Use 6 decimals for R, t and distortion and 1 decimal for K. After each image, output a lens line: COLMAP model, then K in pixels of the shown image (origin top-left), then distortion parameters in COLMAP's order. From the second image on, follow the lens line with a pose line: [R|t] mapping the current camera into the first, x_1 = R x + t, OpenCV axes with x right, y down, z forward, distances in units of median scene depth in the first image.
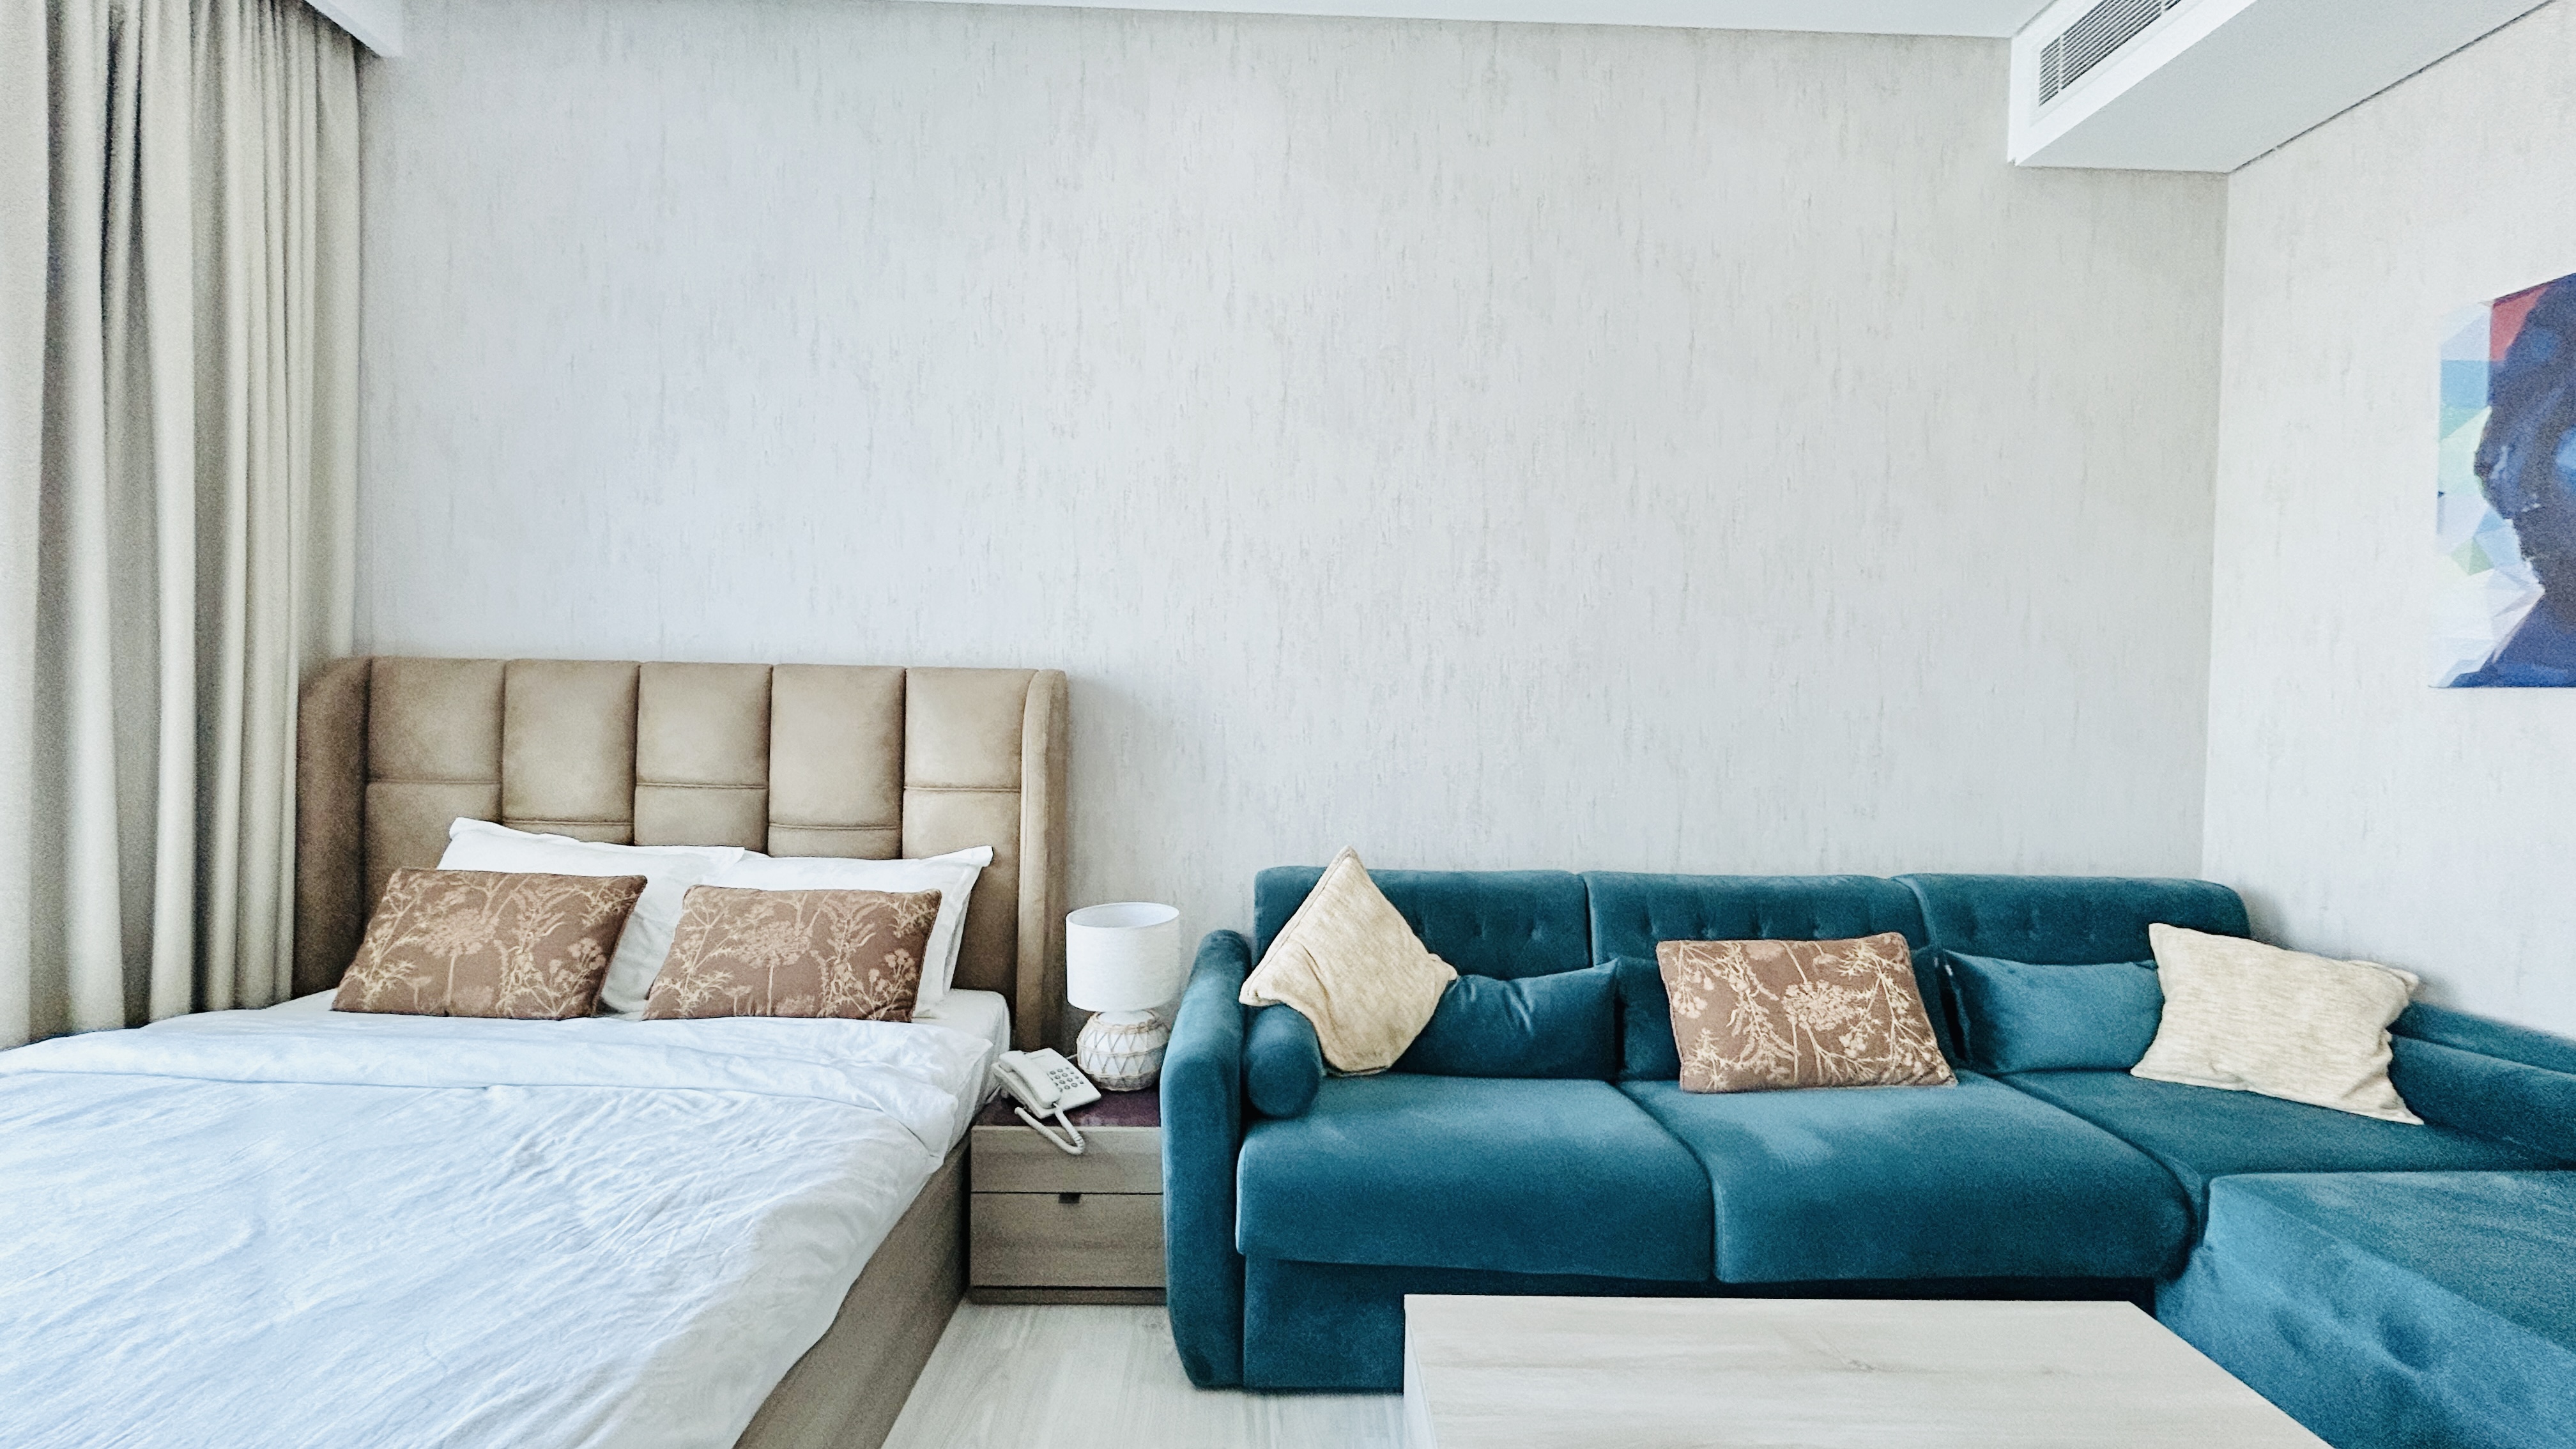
lens RADIAL K [[1033.8, 0, 1289.6], [0, 1033.8, 721.3], [0, 0, 1]] dist [-0.002834, 0.000476]
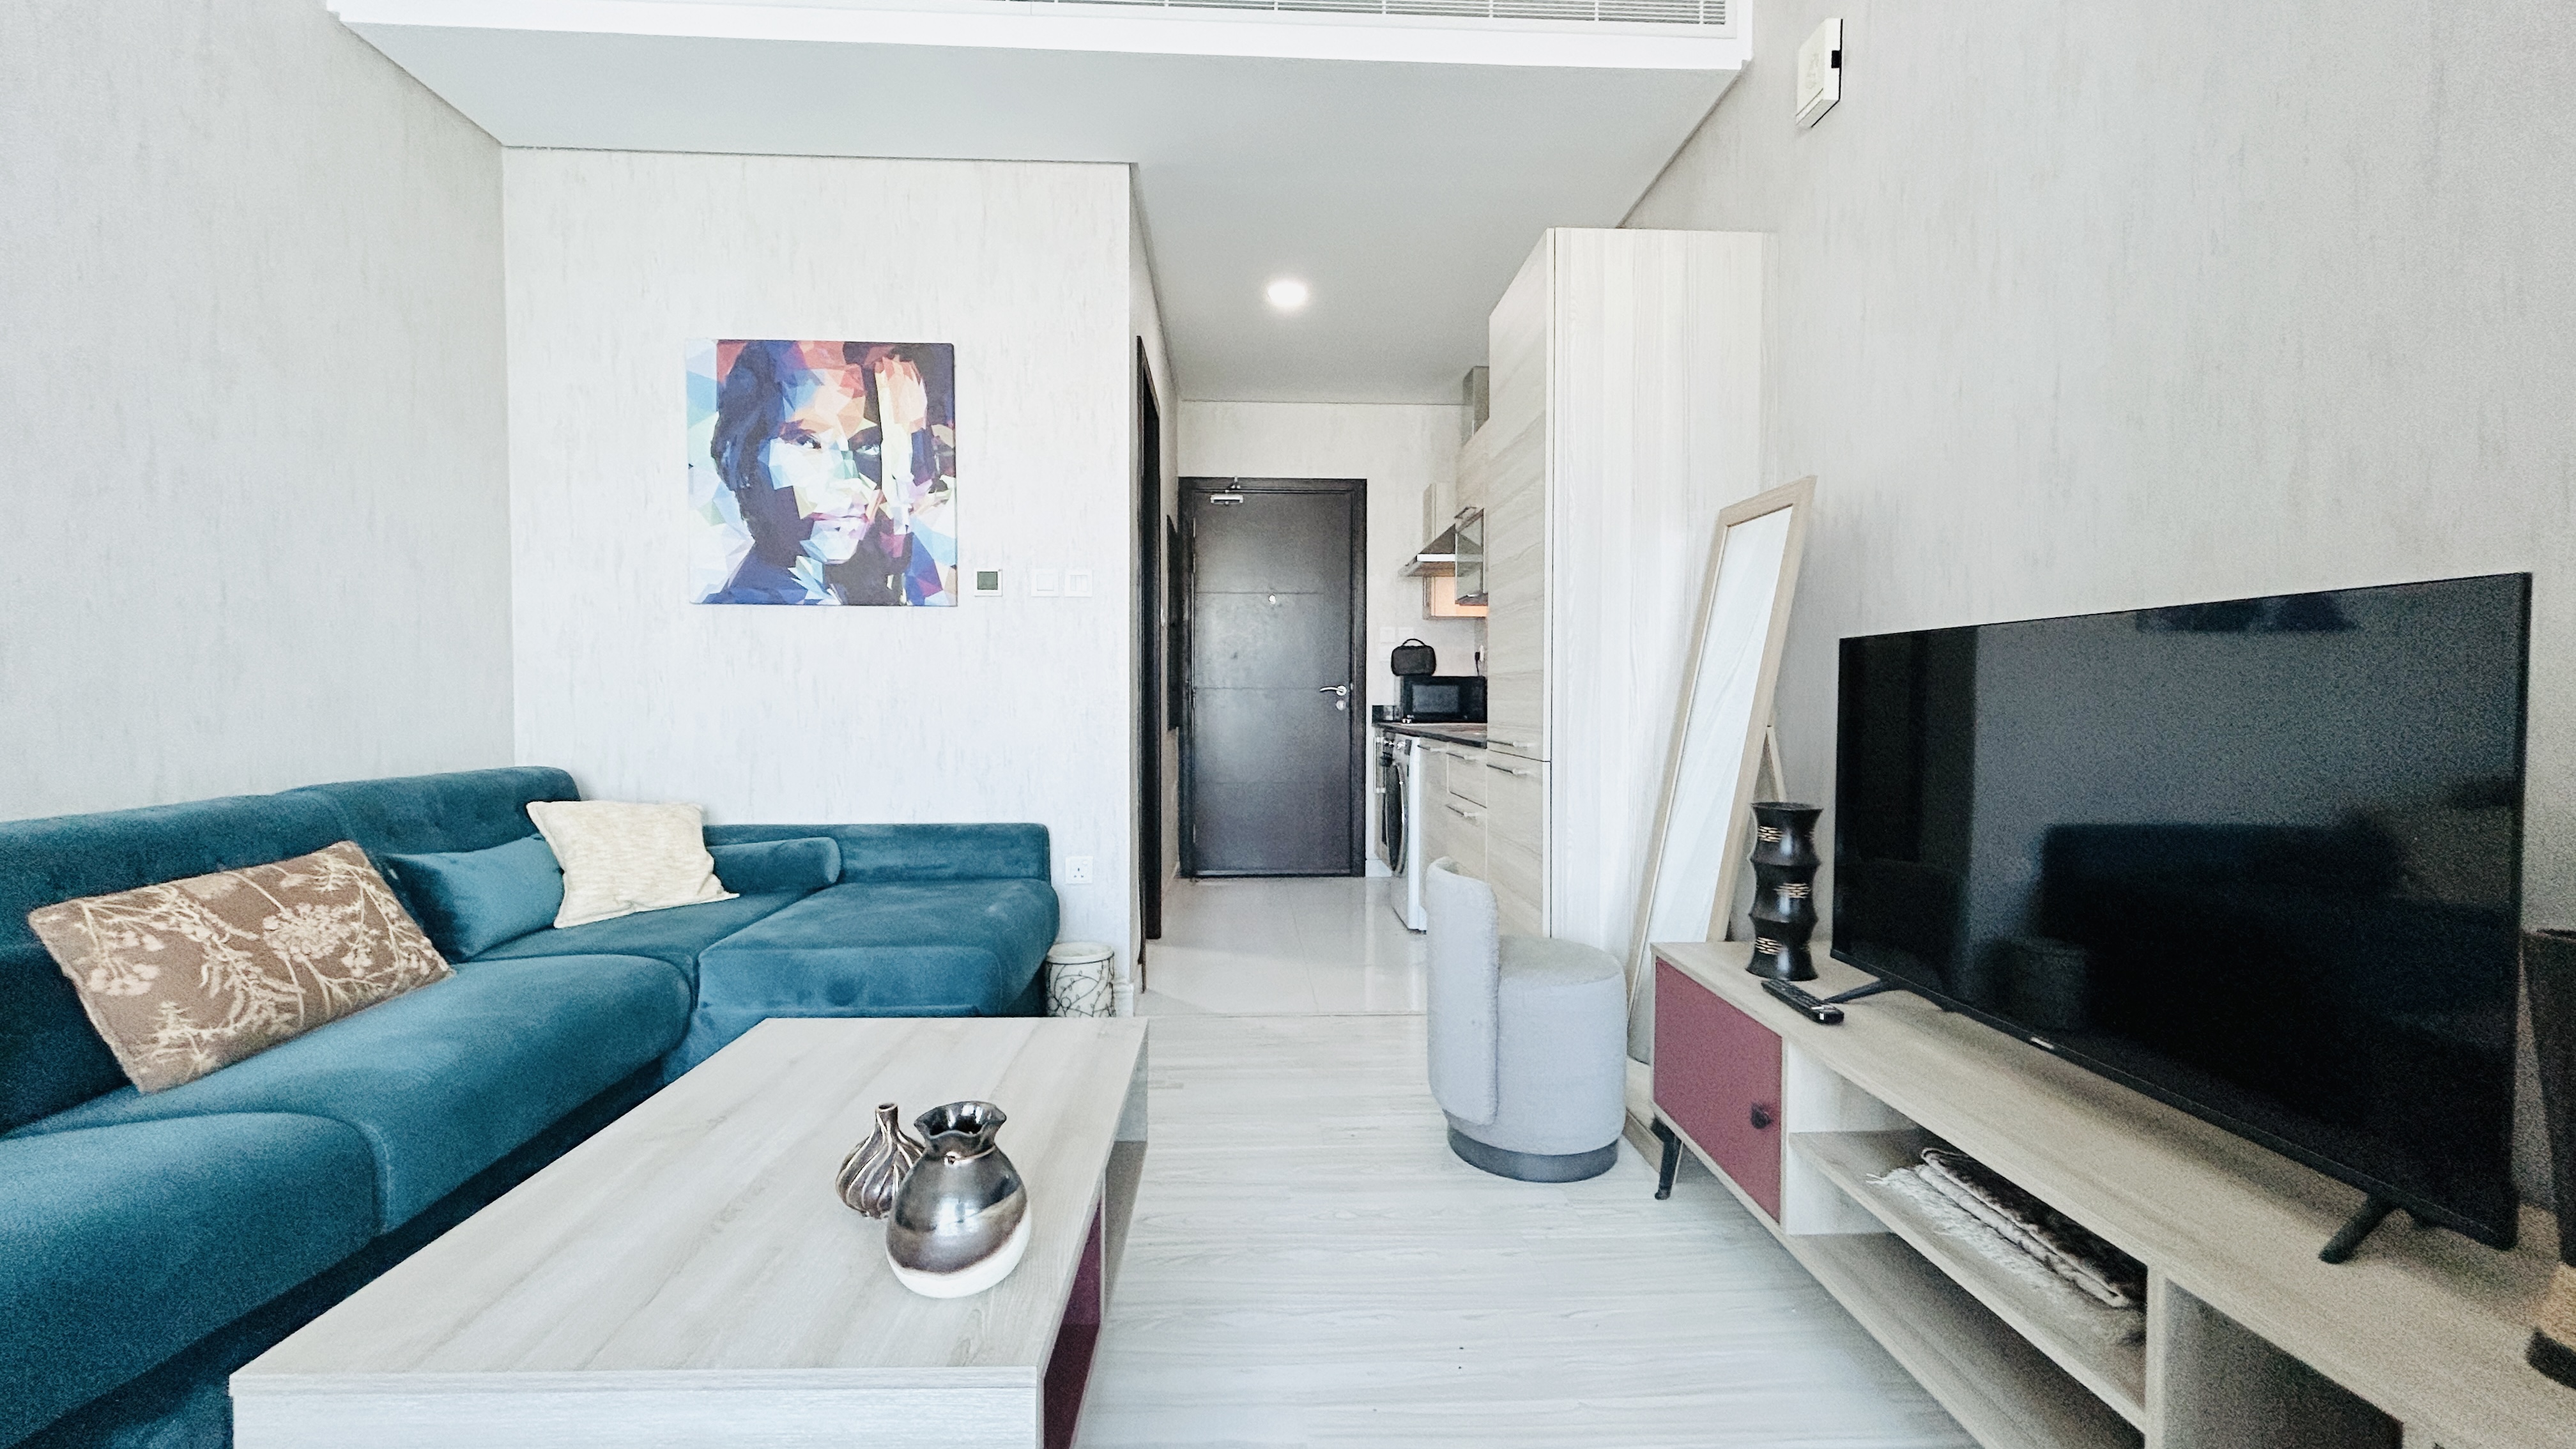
lens RADIAL K [[1033.8, 0, 1283.4], [0, 1033.8, 723.2], [0, 0, 1]] dist [-0.002834, 0.000476]
pose [[-0.018826, -0.044083, 0.998850, -0.332325], [0.021070, 0.998788, 0.044478, 0.086805], [-0.999601, 0.021883, -0.017874, 0.223376]]
